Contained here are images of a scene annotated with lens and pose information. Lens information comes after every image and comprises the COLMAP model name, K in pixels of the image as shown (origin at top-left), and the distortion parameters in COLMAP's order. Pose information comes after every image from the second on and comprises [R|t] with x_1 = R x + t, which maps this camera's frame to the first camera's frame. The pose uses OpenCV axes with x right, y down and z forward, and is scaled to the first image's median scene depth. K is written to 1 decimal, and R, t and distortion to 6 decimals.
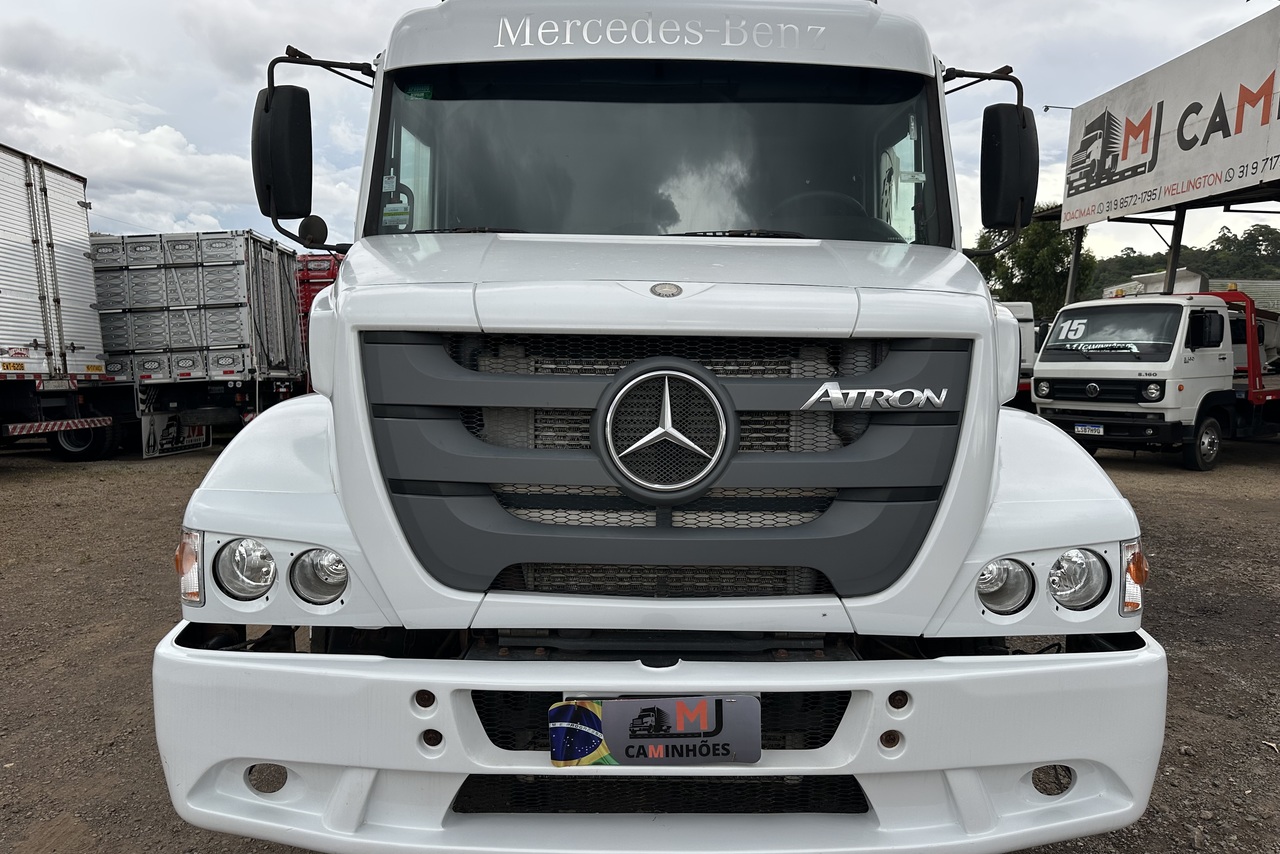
lens RADIAL K [[882.5, 0, 640.0], [0, 882.5, 427.0], [0, 0, 1]] dist [0.158810, -0.352134]
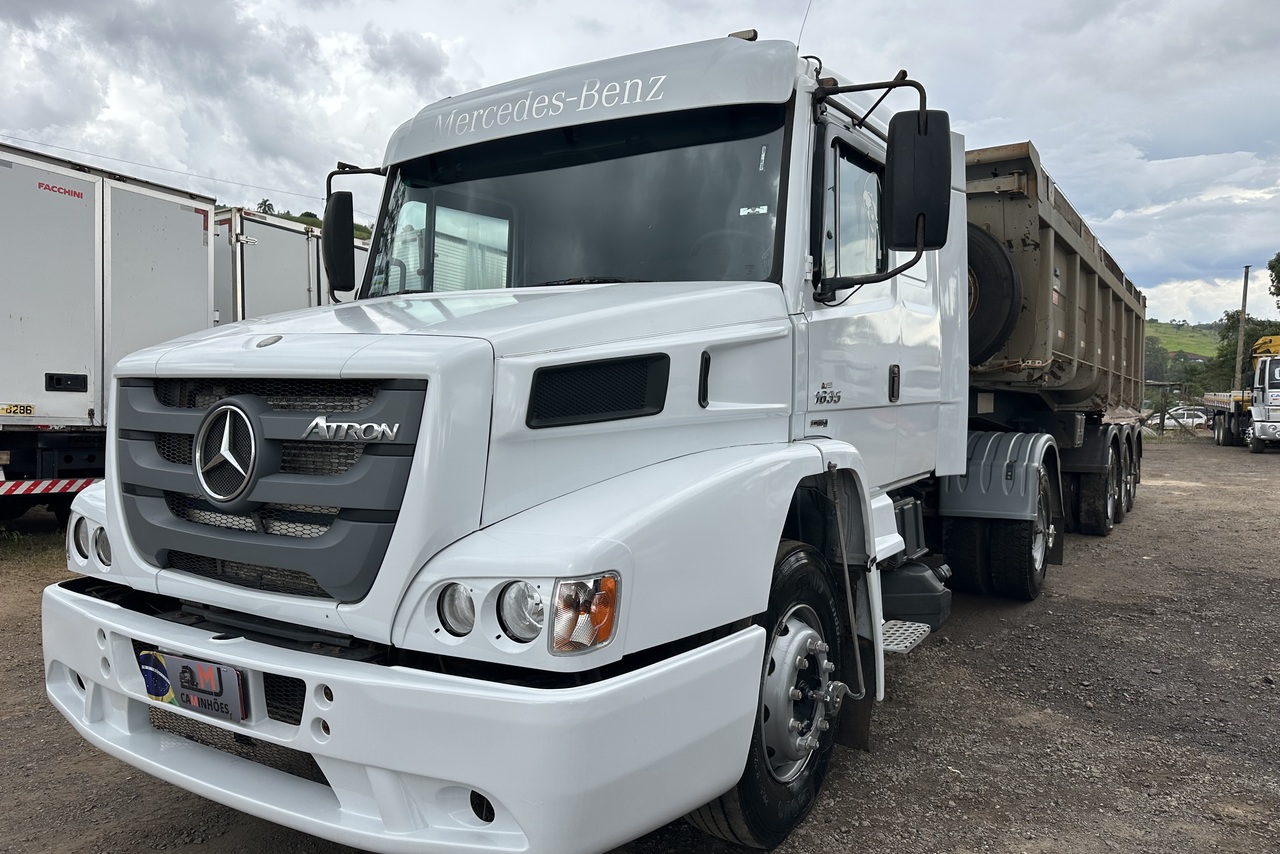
lens RADIAL K [[901.7, 0, 640.0], [0, 901.7, 427.0], [0, 0, 1]] dist [-0.002560, -0.008365]
pose [[0.853689, 0.013585, -0.520605, 1.187002], [-0.037005, 0.998715, -0.034619, -0.010082], [0.519466, 0.048819, 0.853095, 0.201121]]
